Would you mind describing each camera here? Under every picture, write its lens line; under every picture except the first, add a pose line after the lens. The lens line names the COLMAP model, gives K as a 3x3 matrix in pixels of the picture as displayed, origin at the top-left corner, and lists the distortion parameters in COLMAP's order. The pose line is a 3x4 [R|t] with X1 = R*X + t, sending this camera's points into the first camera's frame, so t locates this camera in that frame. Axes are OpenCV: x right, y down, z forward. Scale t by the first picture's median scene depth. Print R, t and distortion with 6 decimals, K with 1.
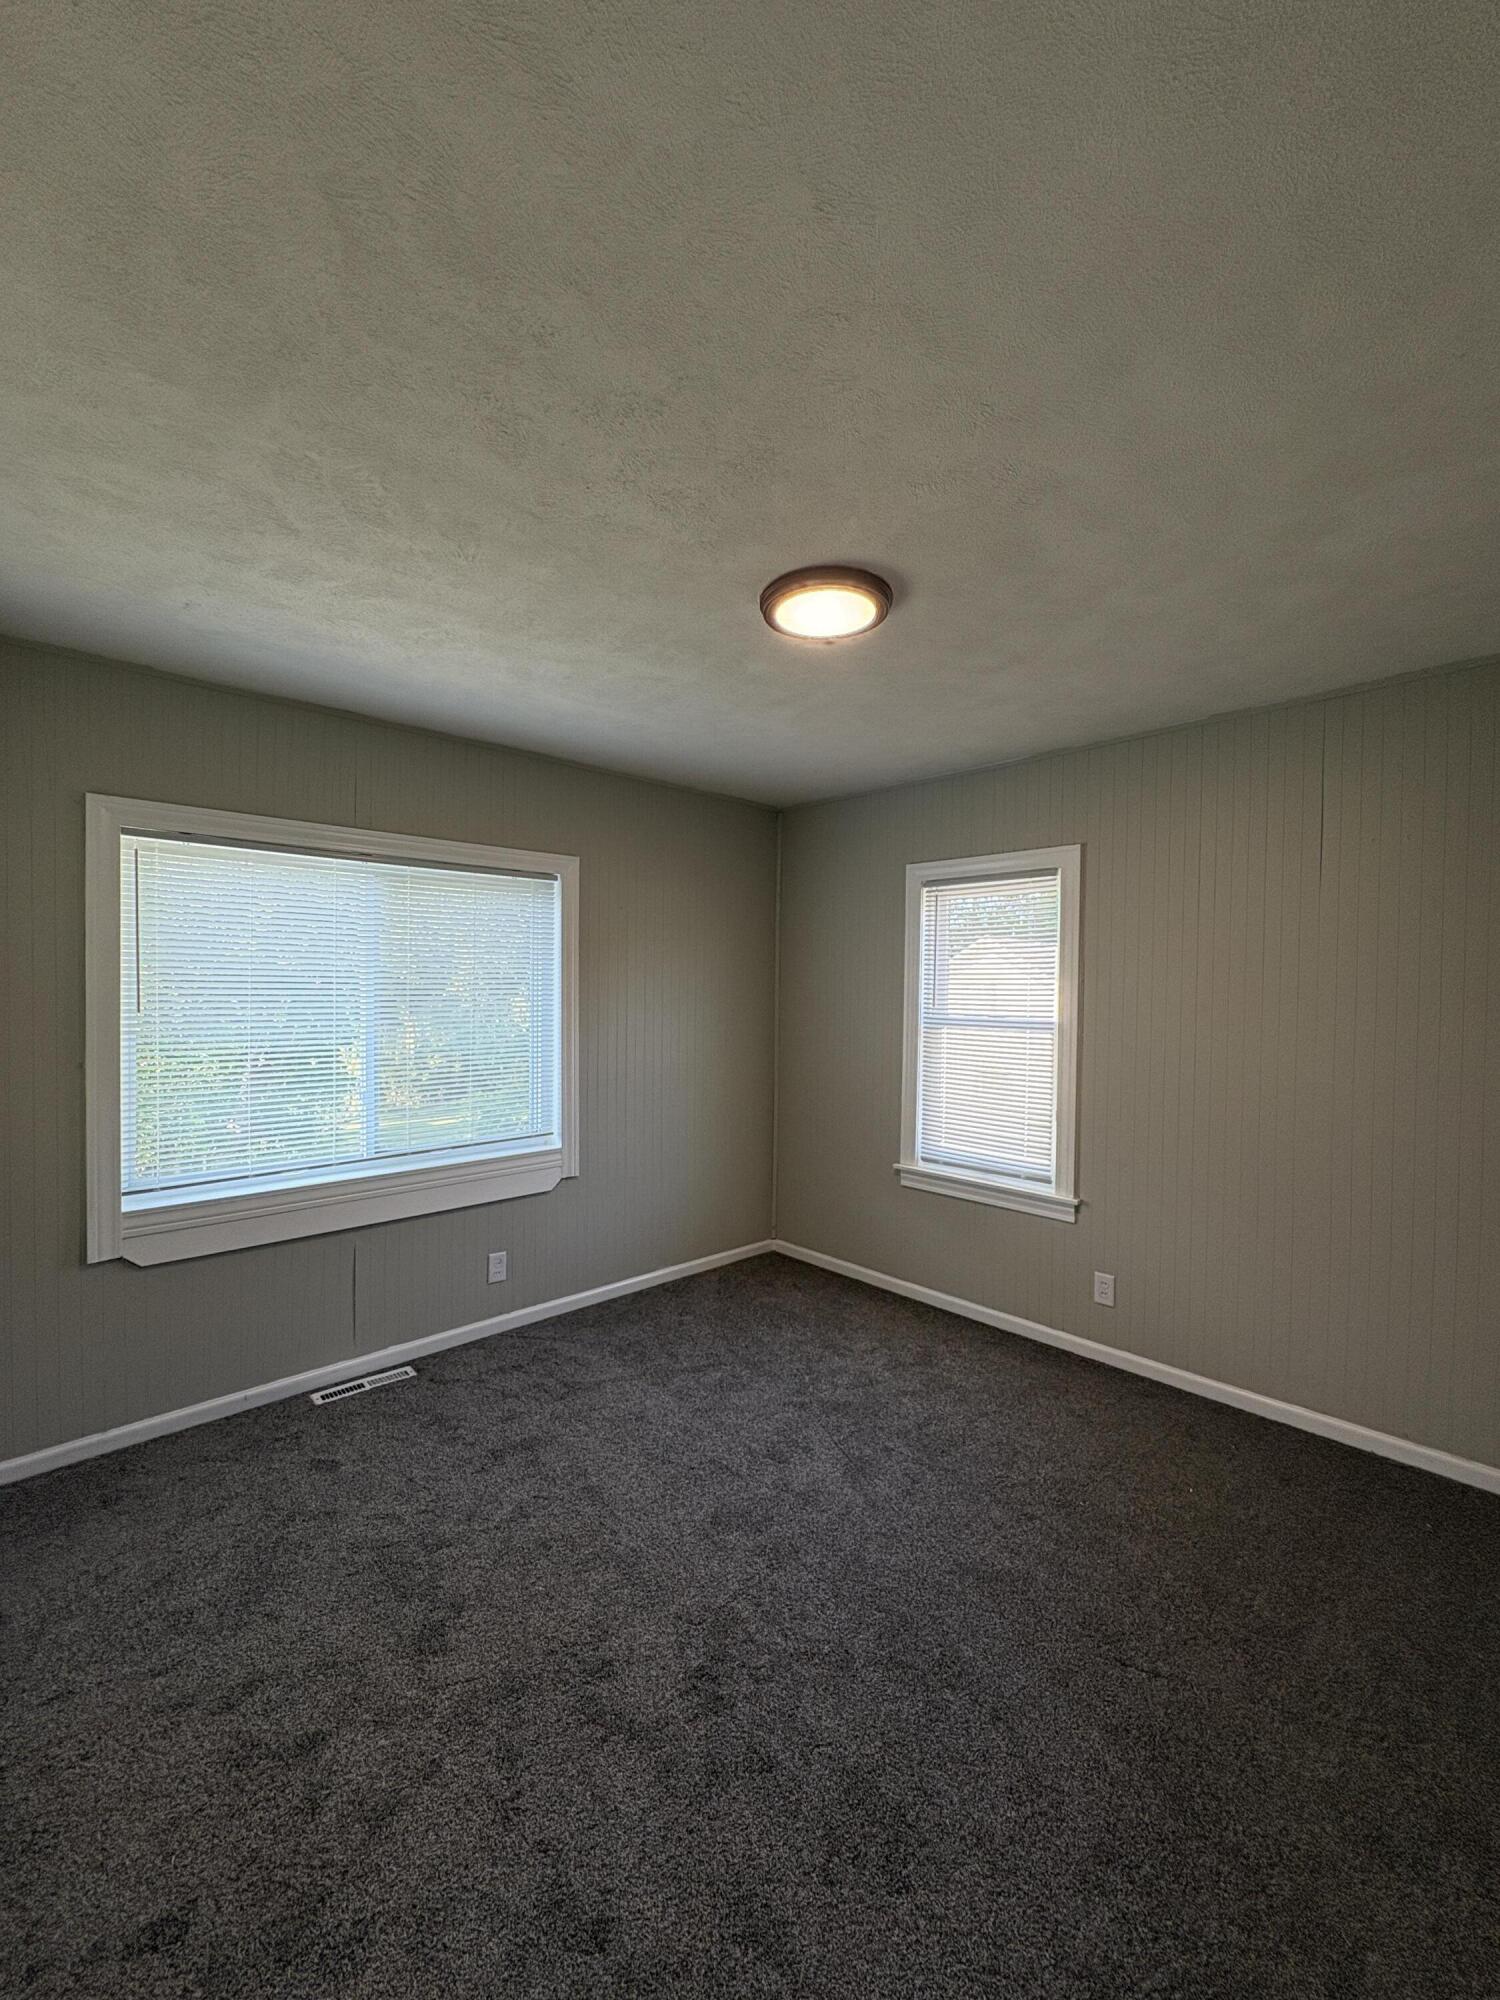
lens RADIAL K [[792.7, 0, 740.1], [0, 792.7, 1003.3], [0, 0, 1]] dist [-0.002677, 0.000820]
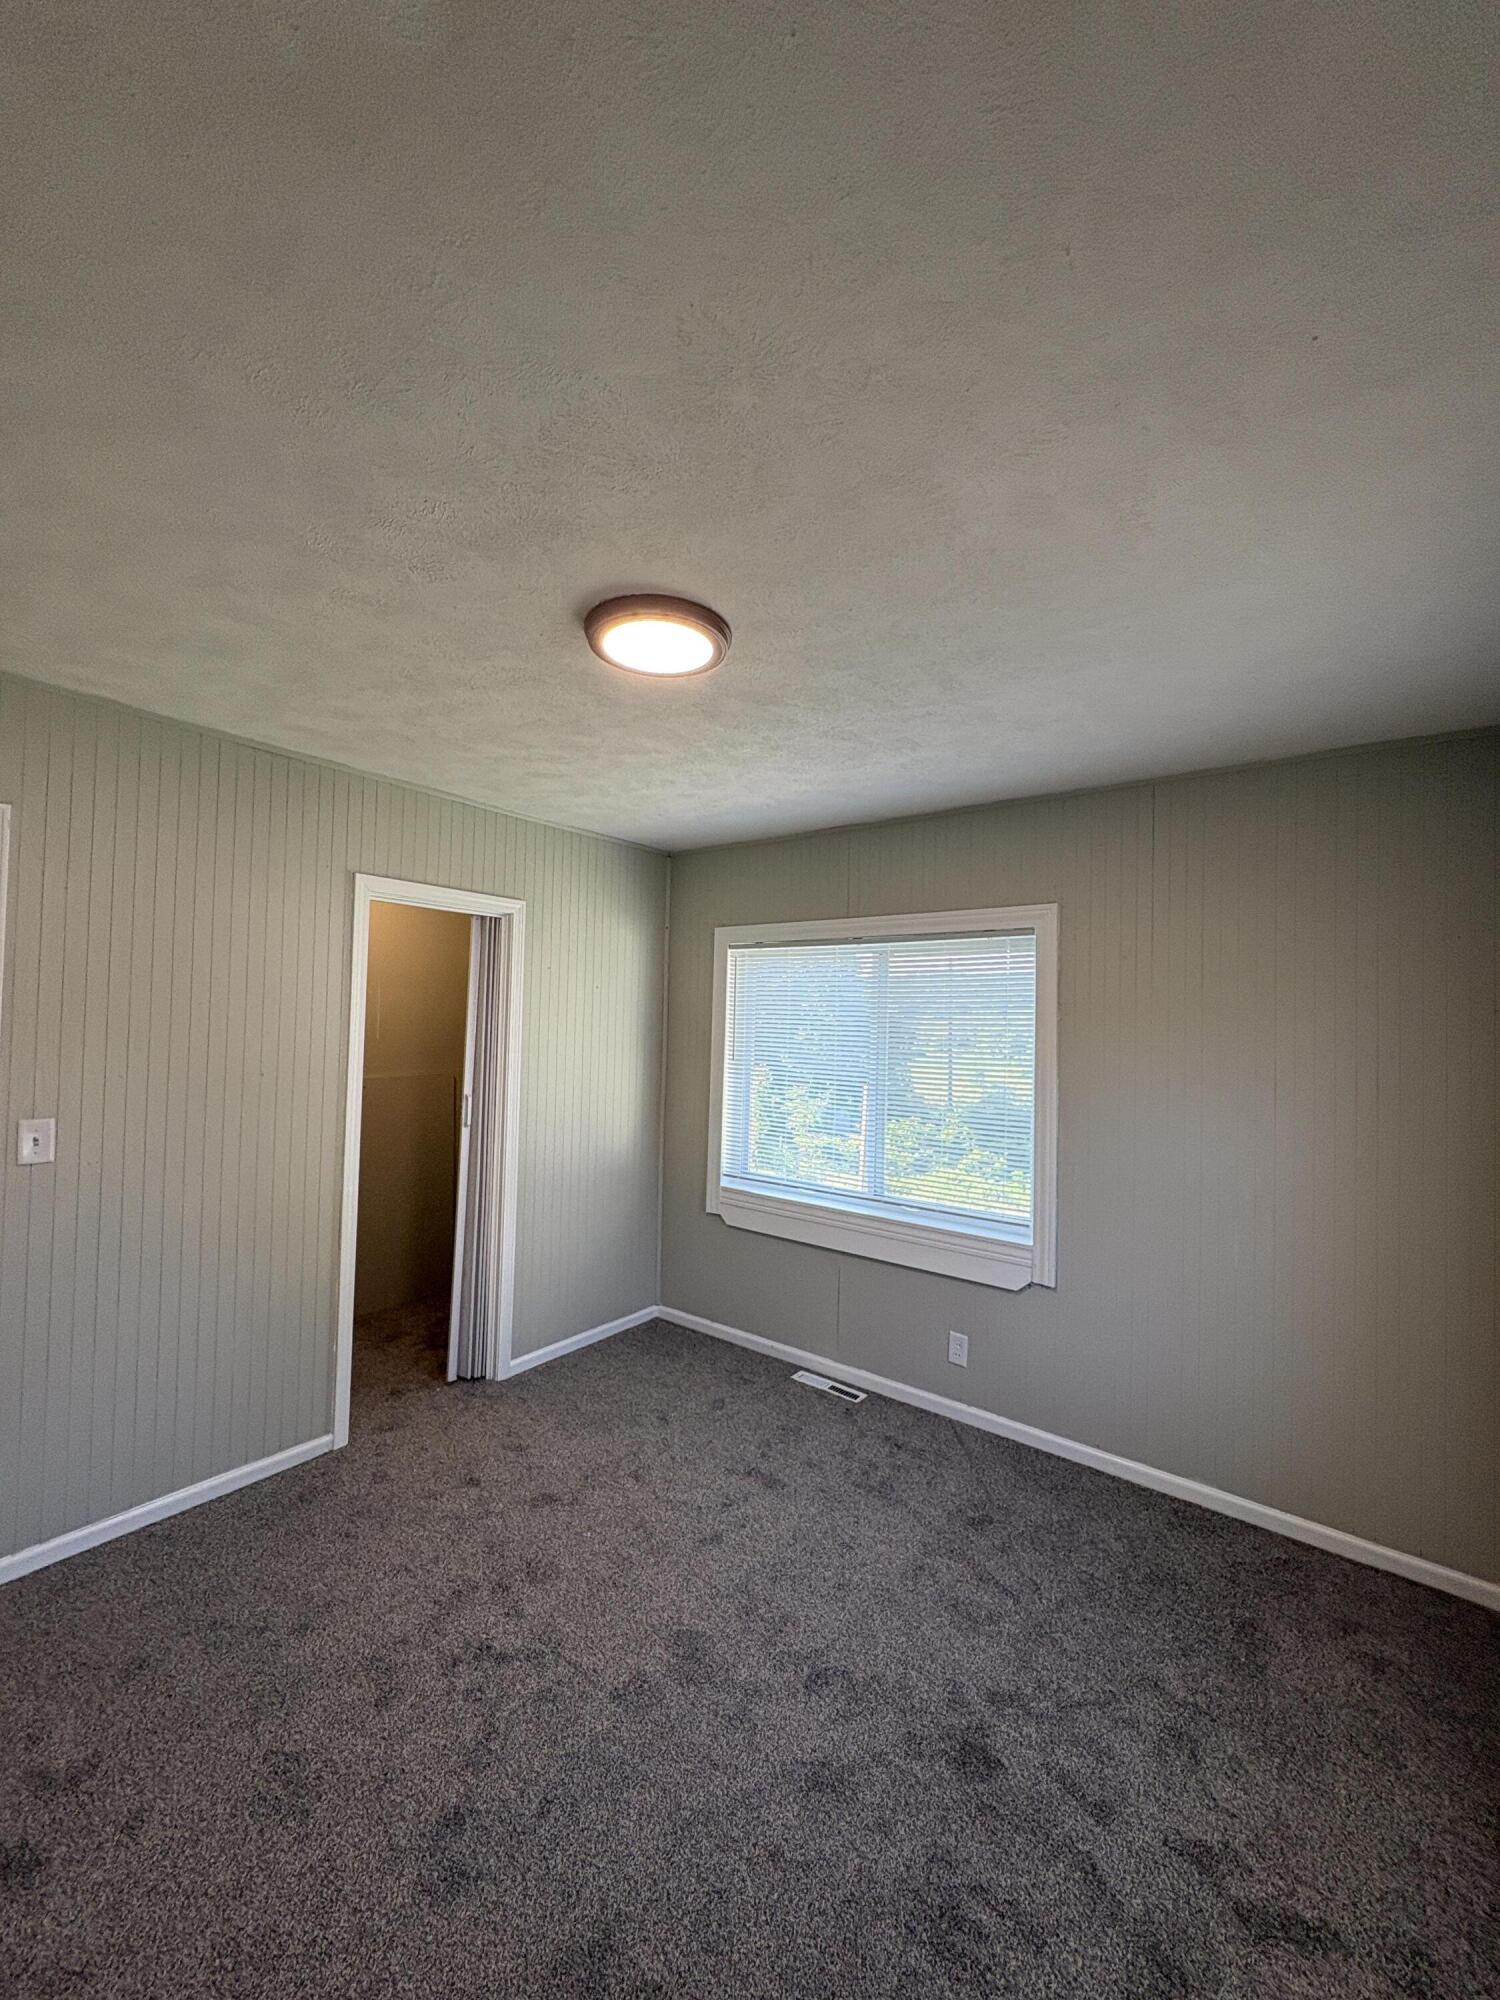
lens RADIAL K [[792.7, 0, 764.2], [0, 792.7, 1004.0], [0, 0, 1]] dist [-0.002677, 0.000820]
pose [[0.175896, -0.028774, -0.983988, 0.707195], [-0.048287, 0.998117, -0.037819, -0.038579], [0.983224, 0.054166, 0.174175, 0.688780]]
